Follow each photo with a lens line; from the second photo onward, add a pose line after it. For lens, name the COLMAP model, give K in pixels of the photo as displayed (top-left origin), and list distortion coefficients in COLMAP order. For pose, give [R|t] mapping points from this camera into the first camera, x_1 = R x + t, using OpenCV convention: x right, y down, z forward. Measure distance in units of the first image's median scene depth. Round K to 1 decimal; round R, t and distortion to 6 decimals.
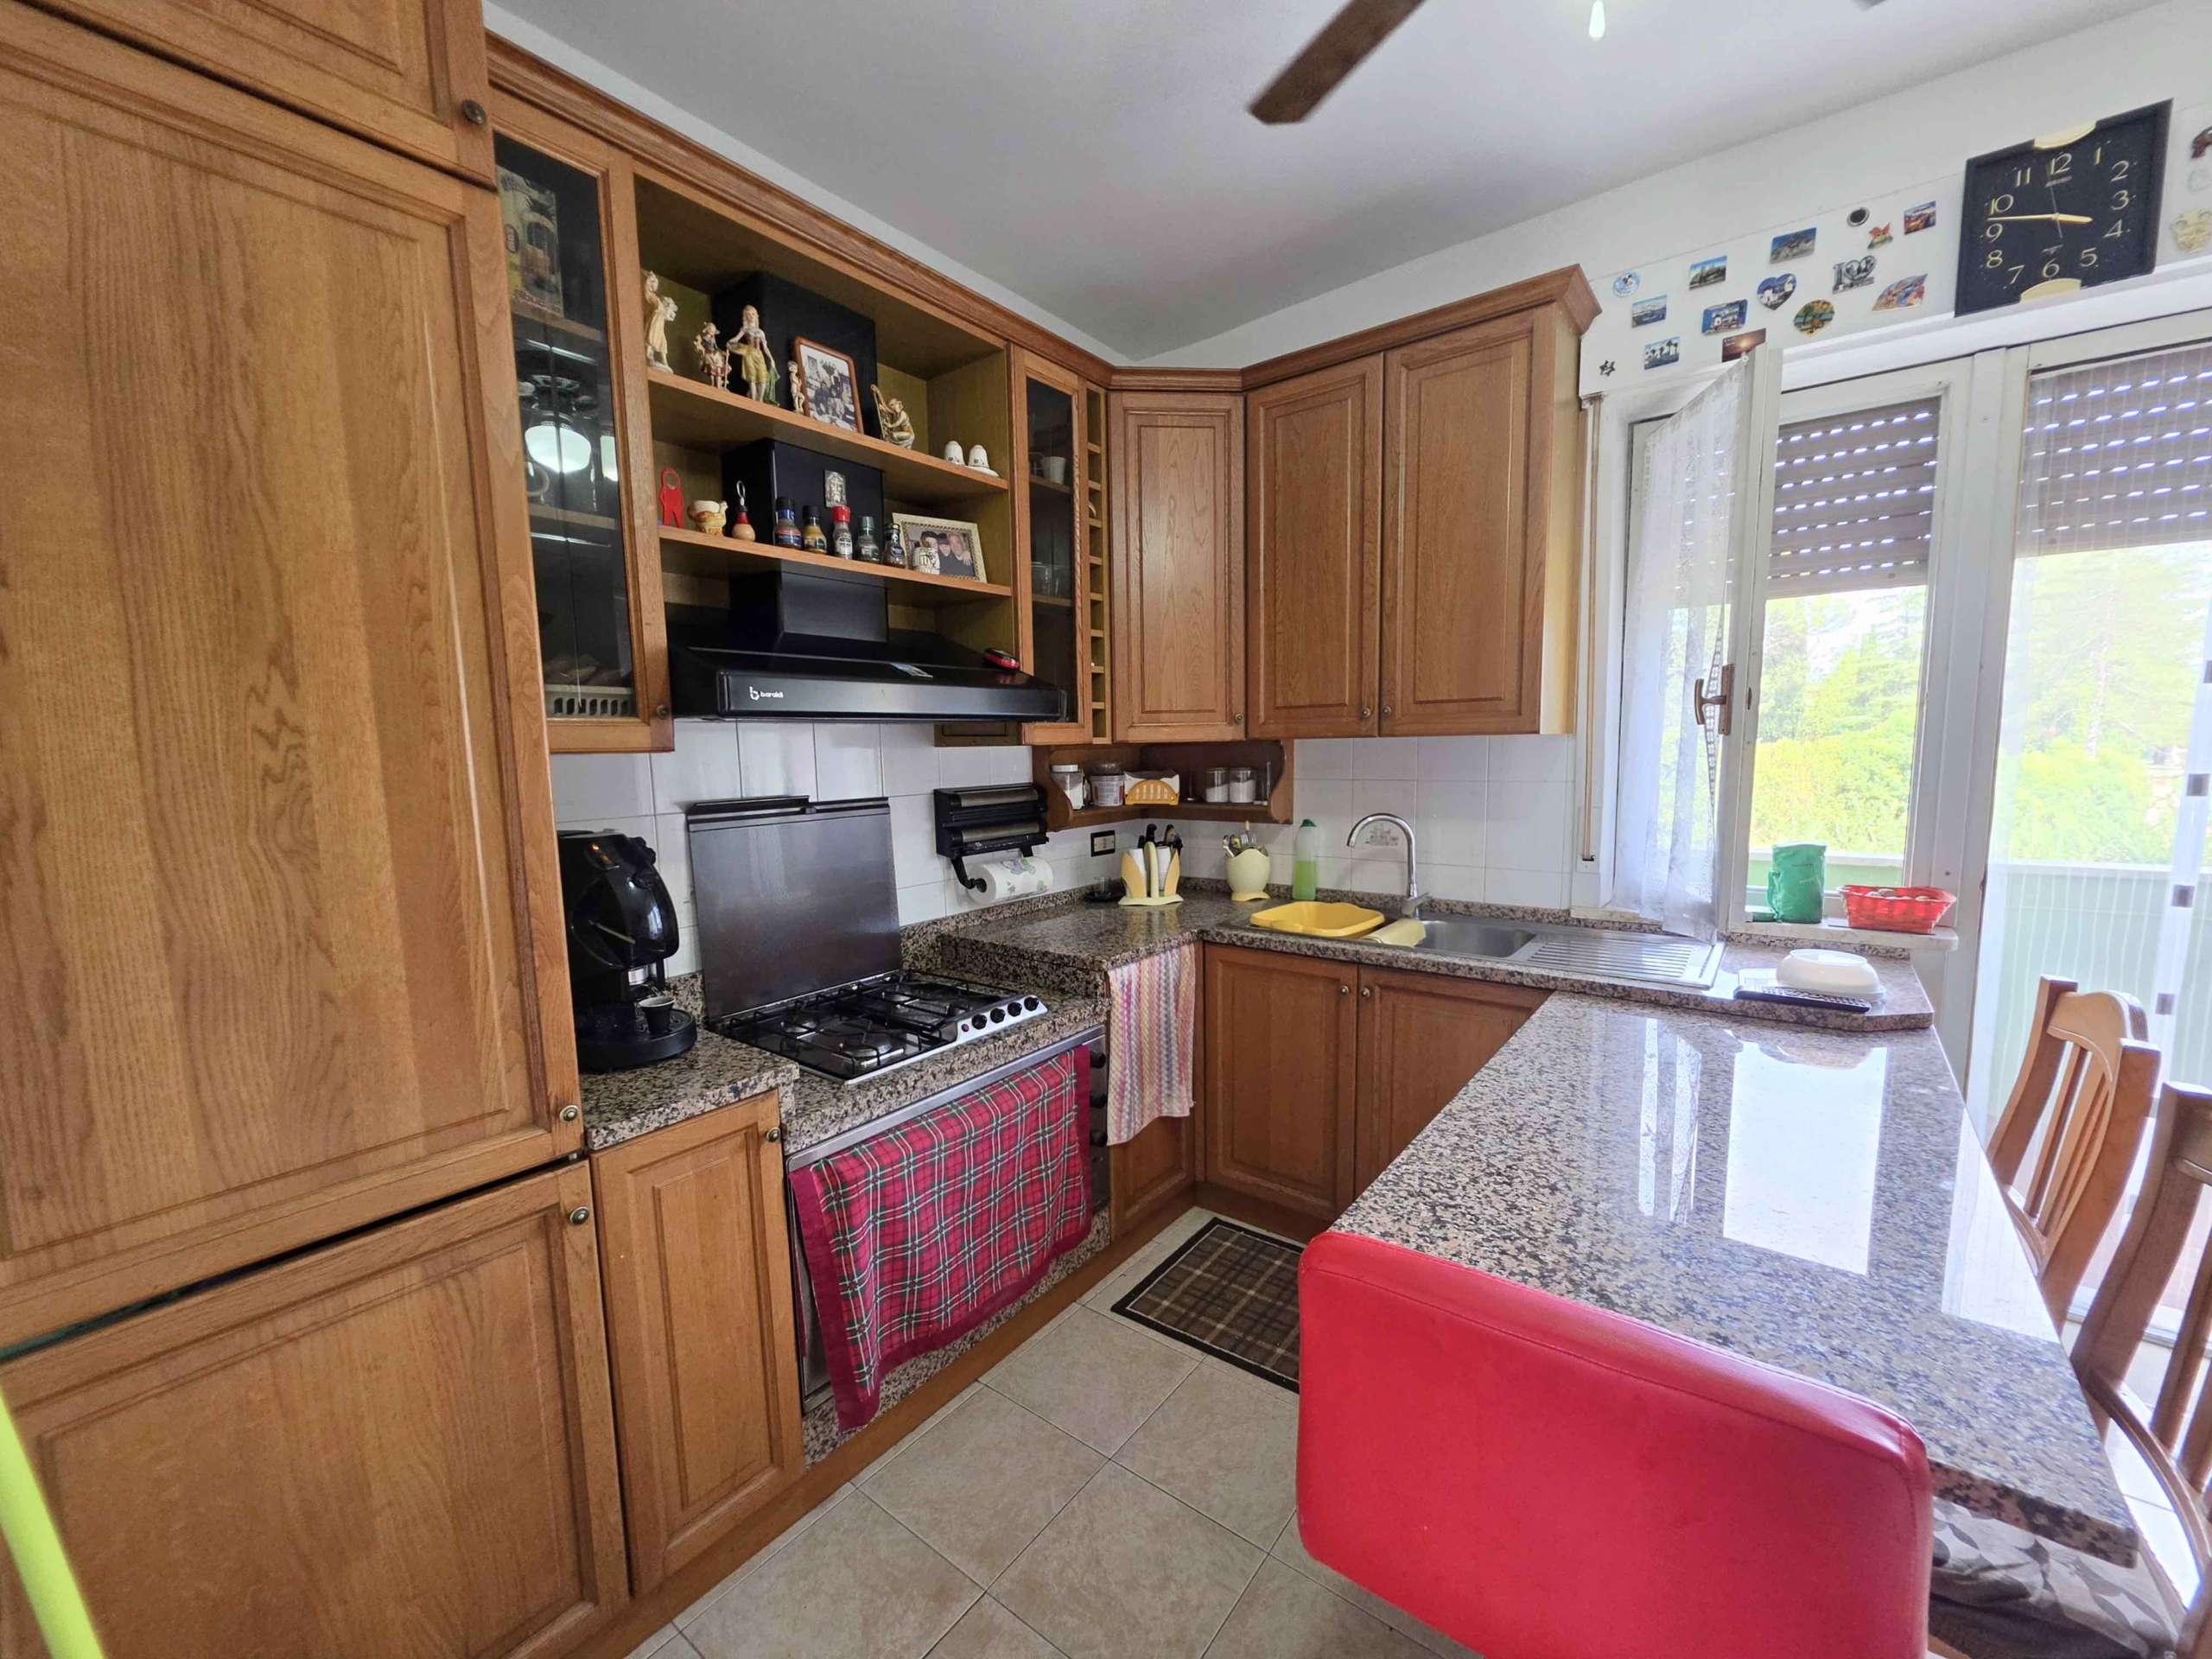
lens RADIAL K [[890.9, 0, 1105.4], [0, 890.9, 836.9], [0, 0, 1]] dist [-0.002151, -0.001609]
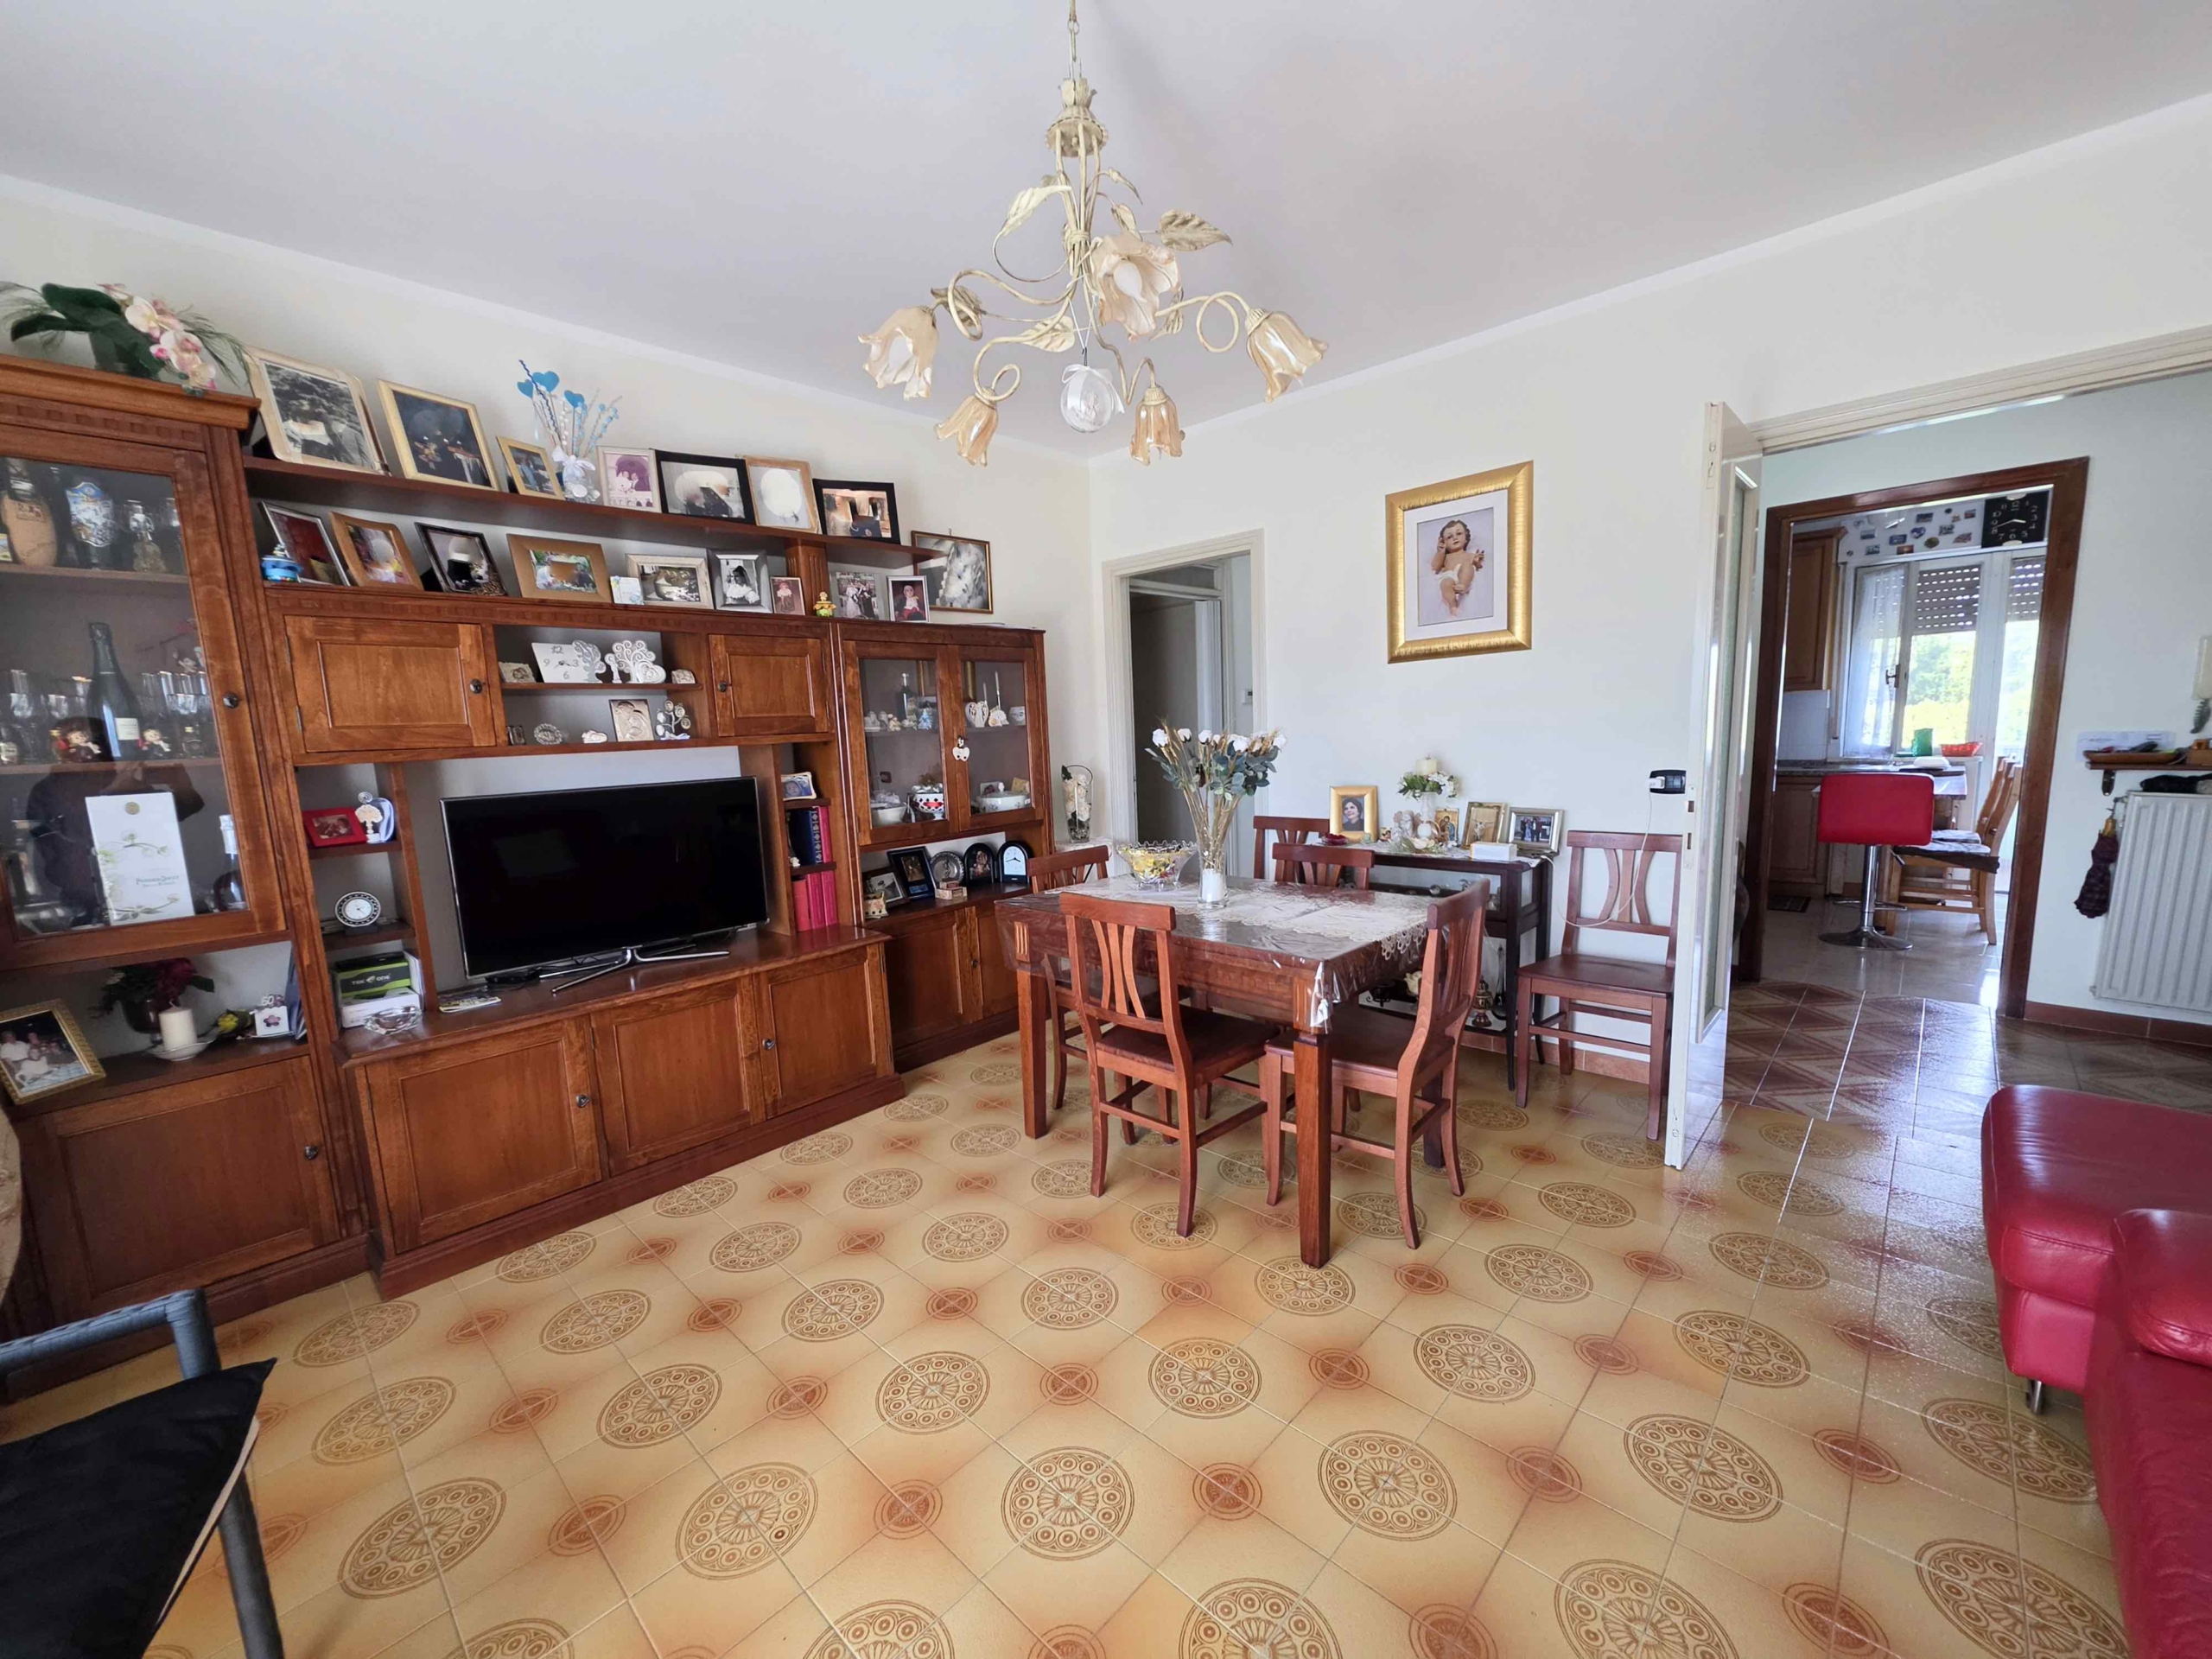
lens RADIAL K [[890.9, 0, 1090.2], [0, 890.9, 843.7], [0, 0, 1]] dist [-0.002151, -0.001609]
pose [[0.994726, -0.007043, -0.102327, -1.659443], [0.010229, 0.999478, 0.030648, 0.283186], [0.102058, -0.031533, 0.994279, -2.211028]]
